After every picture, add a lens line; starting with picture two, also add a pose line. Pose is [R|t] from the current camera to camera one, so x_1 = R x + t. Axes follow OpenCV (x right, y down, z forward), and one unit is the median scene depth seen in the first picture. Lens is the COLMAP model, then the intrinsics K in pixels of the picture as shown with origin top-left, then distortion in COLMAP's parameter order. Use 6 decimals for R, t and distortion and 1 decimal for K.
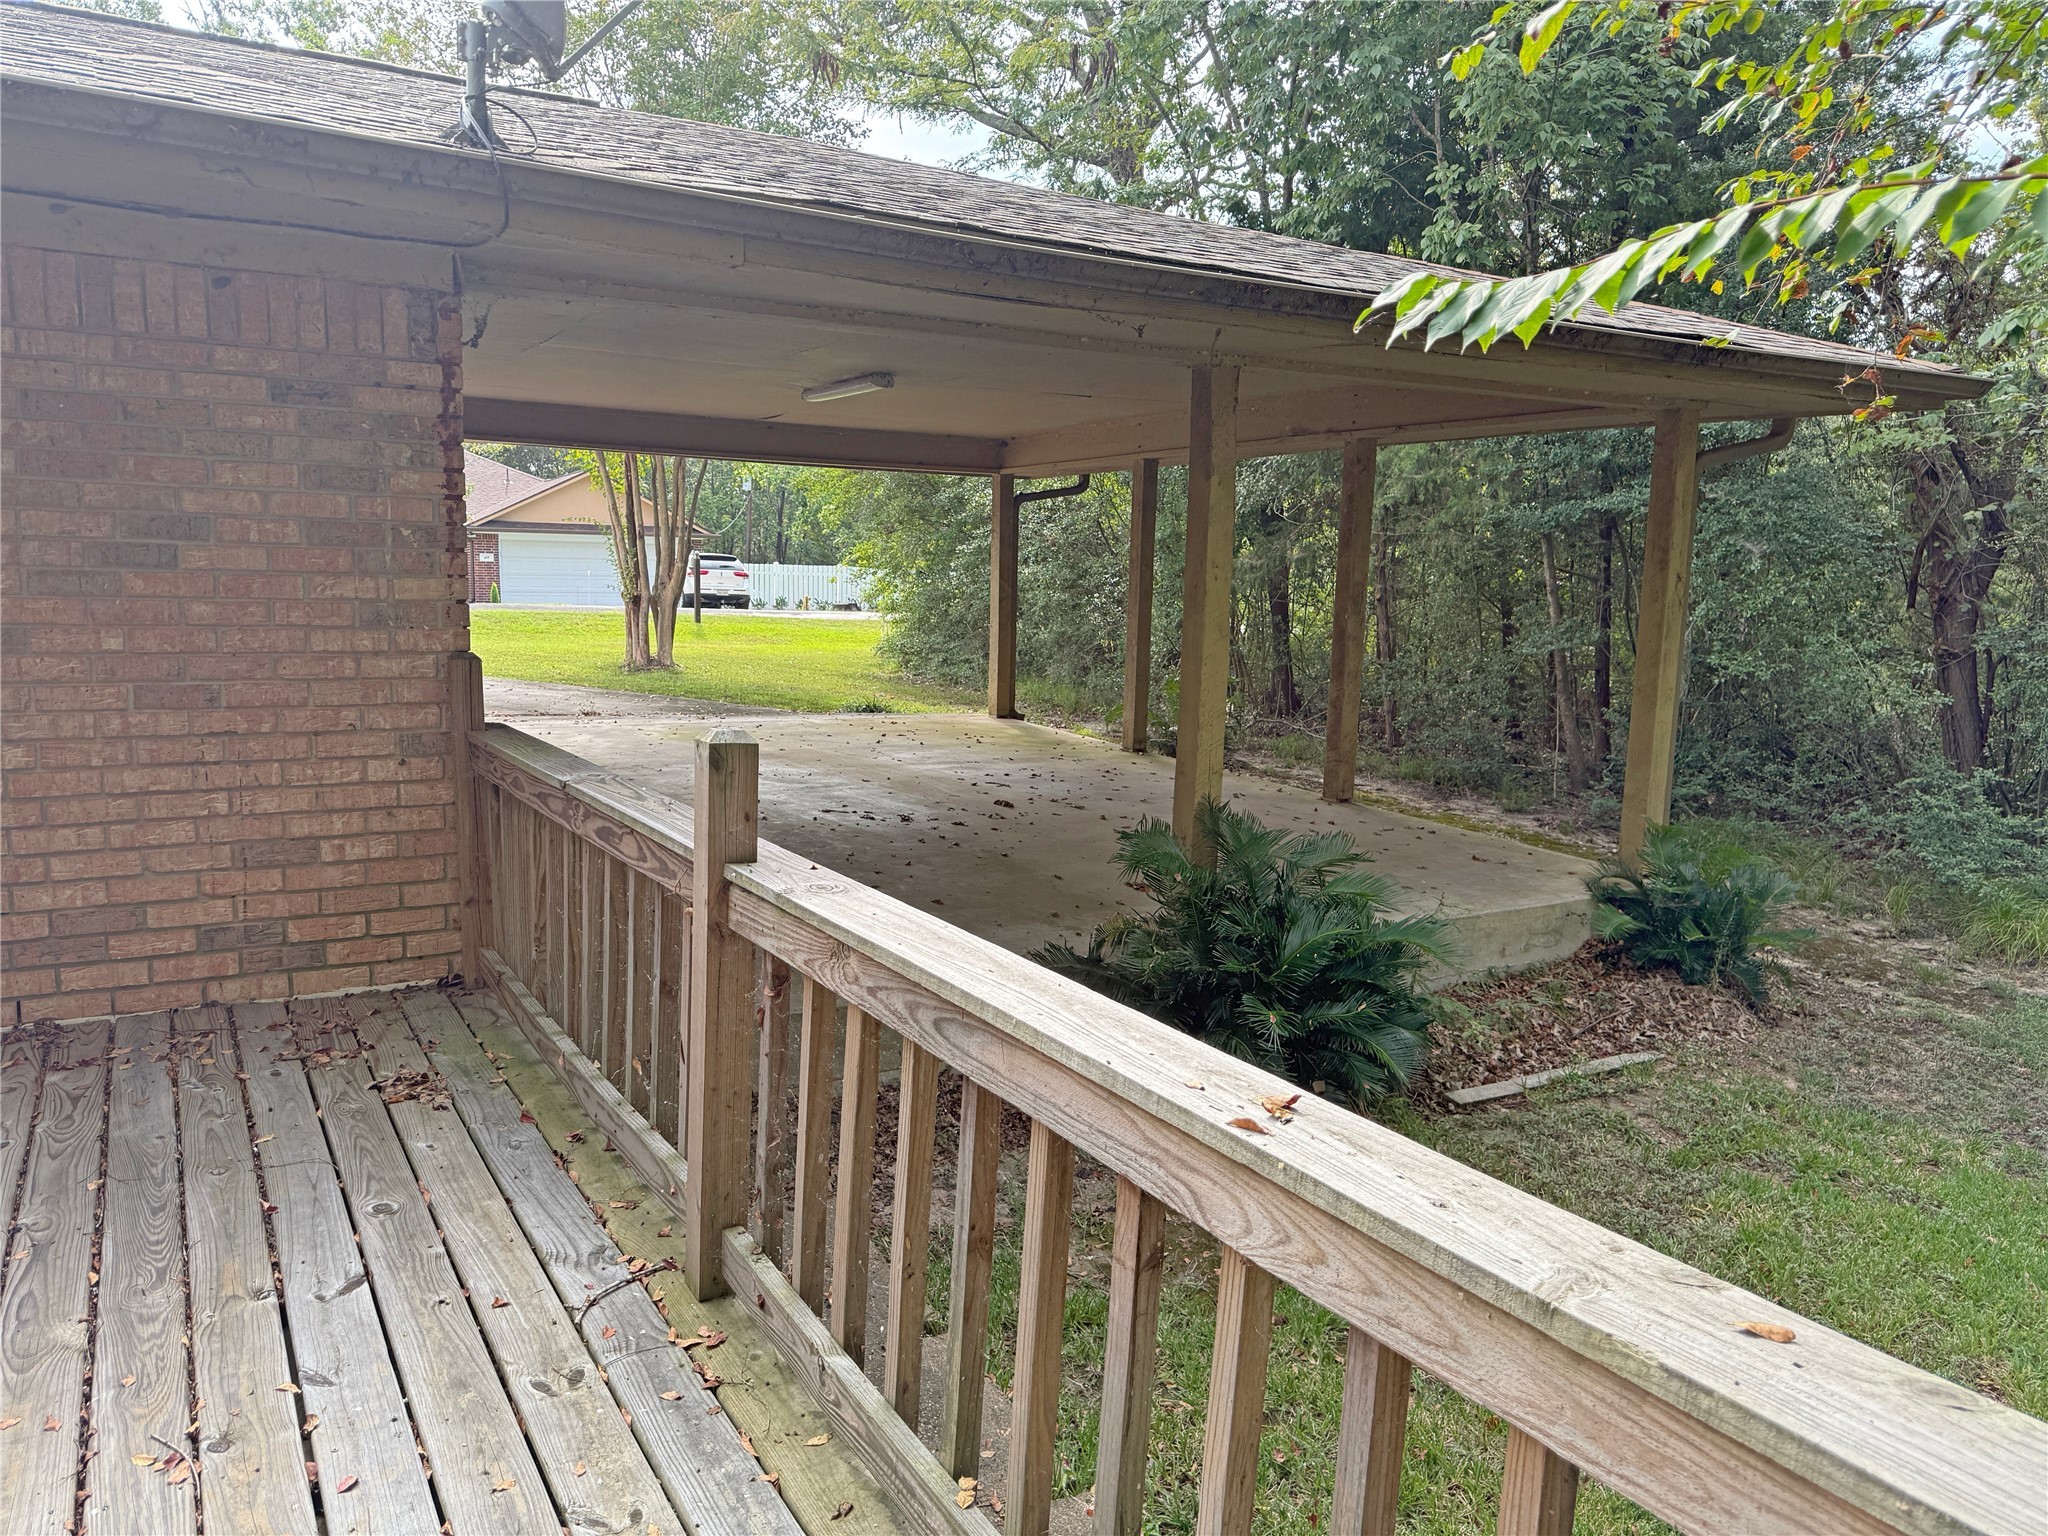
lens RADIAL K [[1456.1, 0, 1024.0], [0, 1456.1, 768.0], [0, 0, 1]] dist [0.068579, -0.001538]
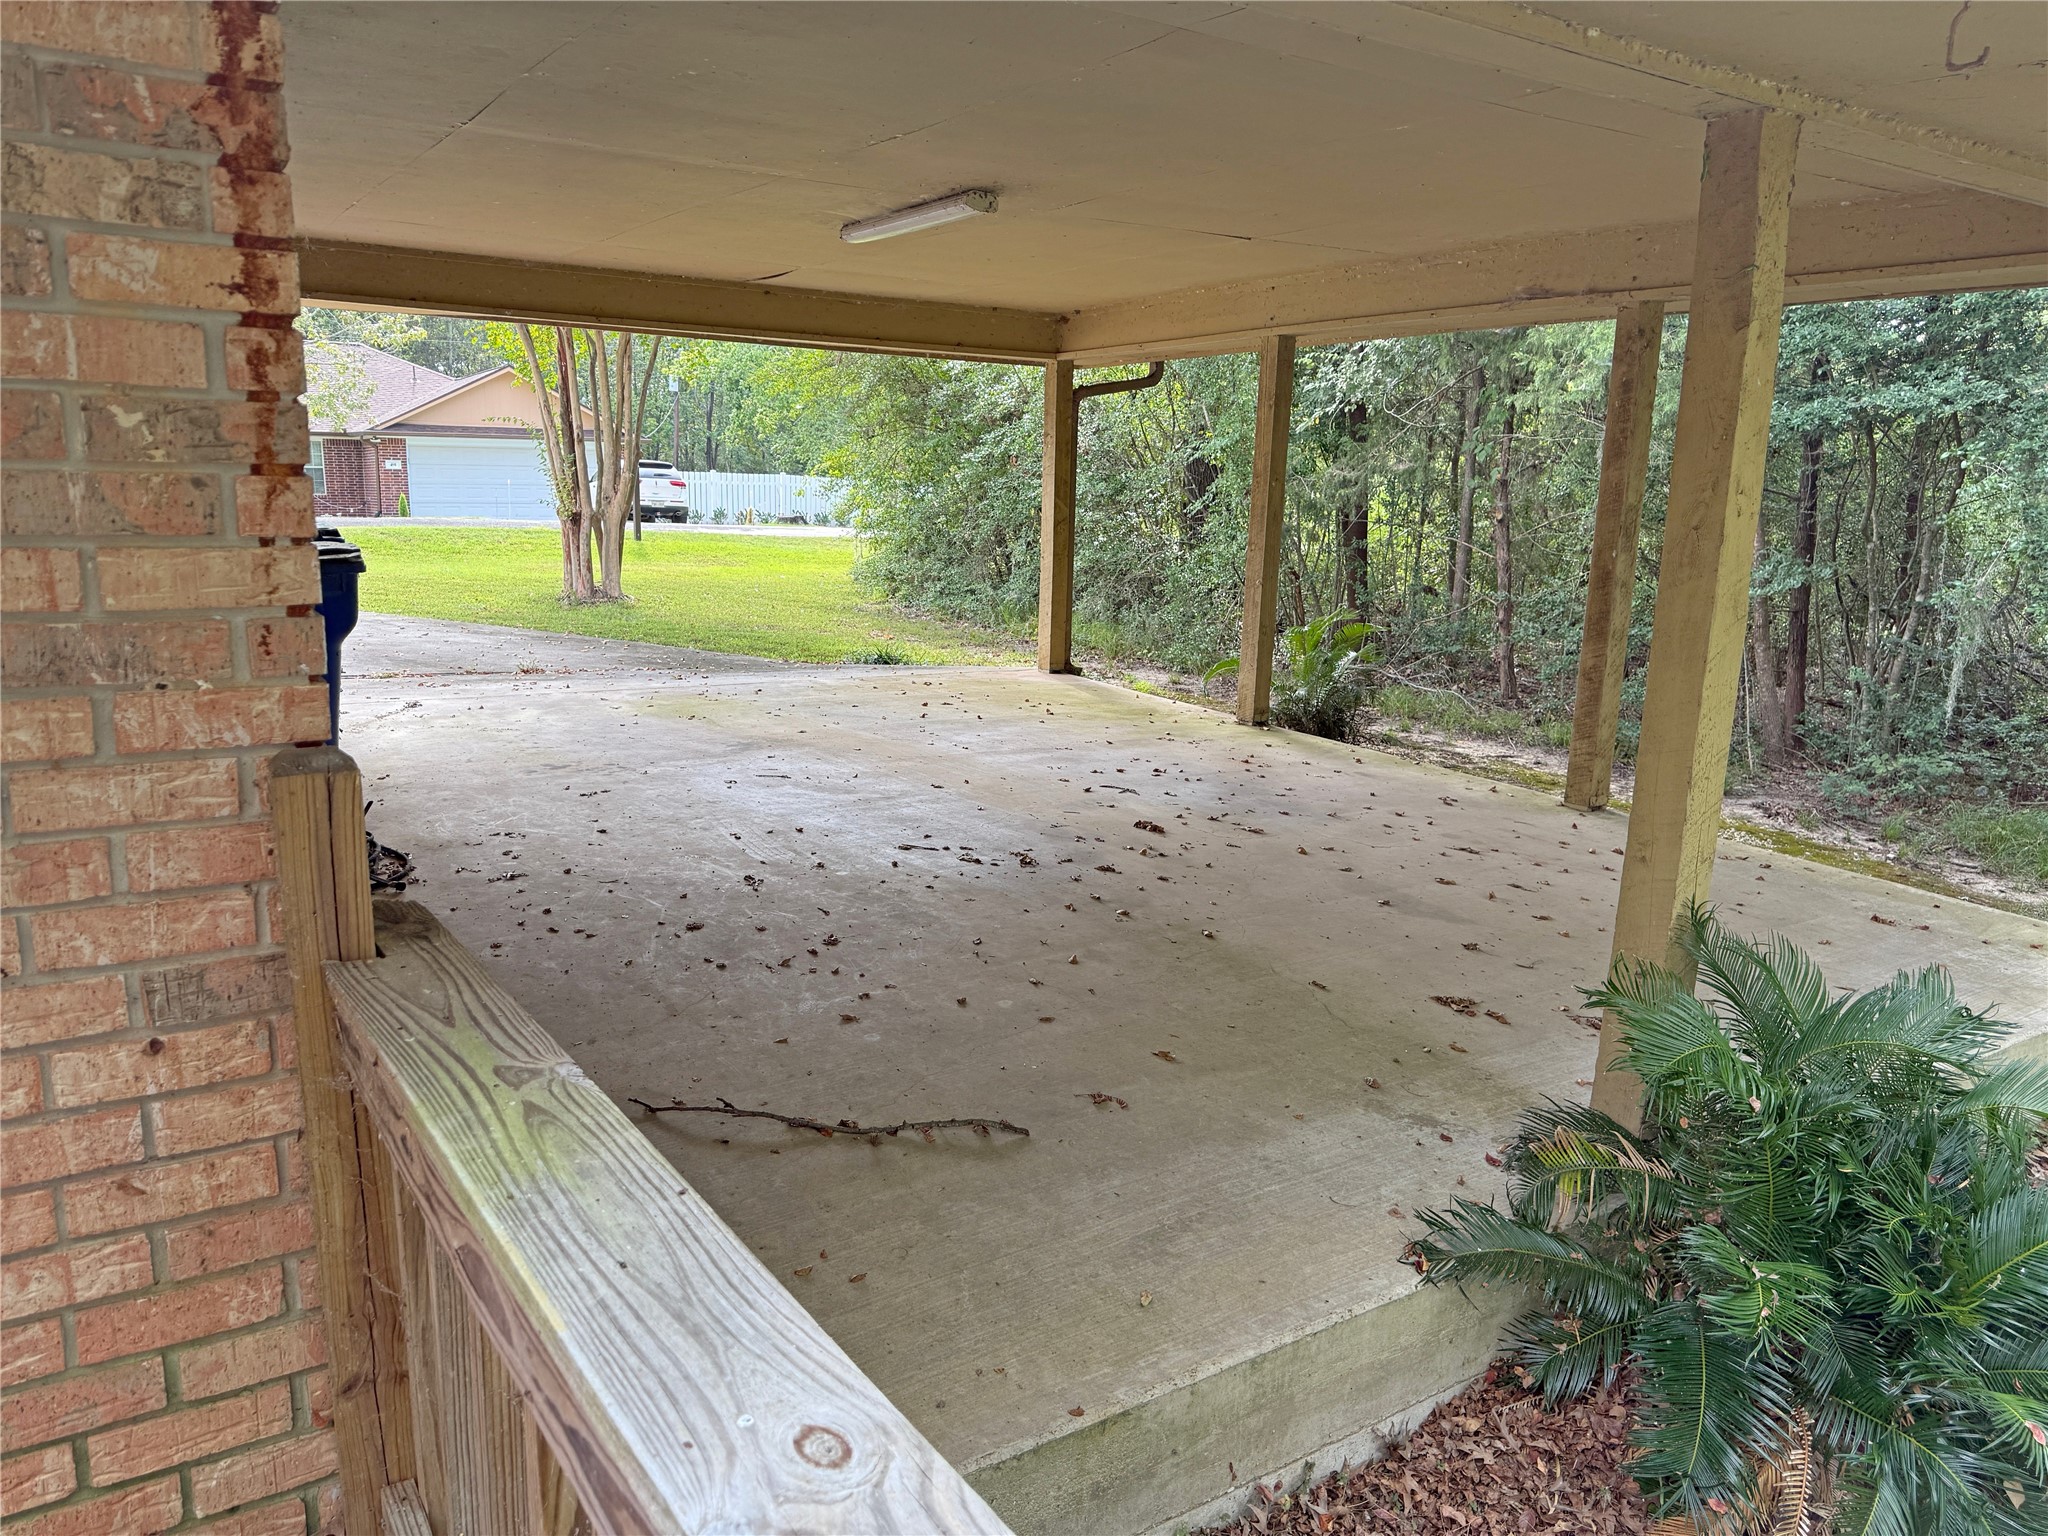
lens RADIAL K [[1451.2, 0, 1022.6], [0, 1451.2, 779.1], [0, 0, 1]] dist [0.033023, -0.007390]
pose [[0.998704, -0.007942, 0.050270, -0.062237], [0.004425, 0.997558, 0.069704, -0.027021], [-0.050701, -0.069391, 0.996300, 0.175853]]
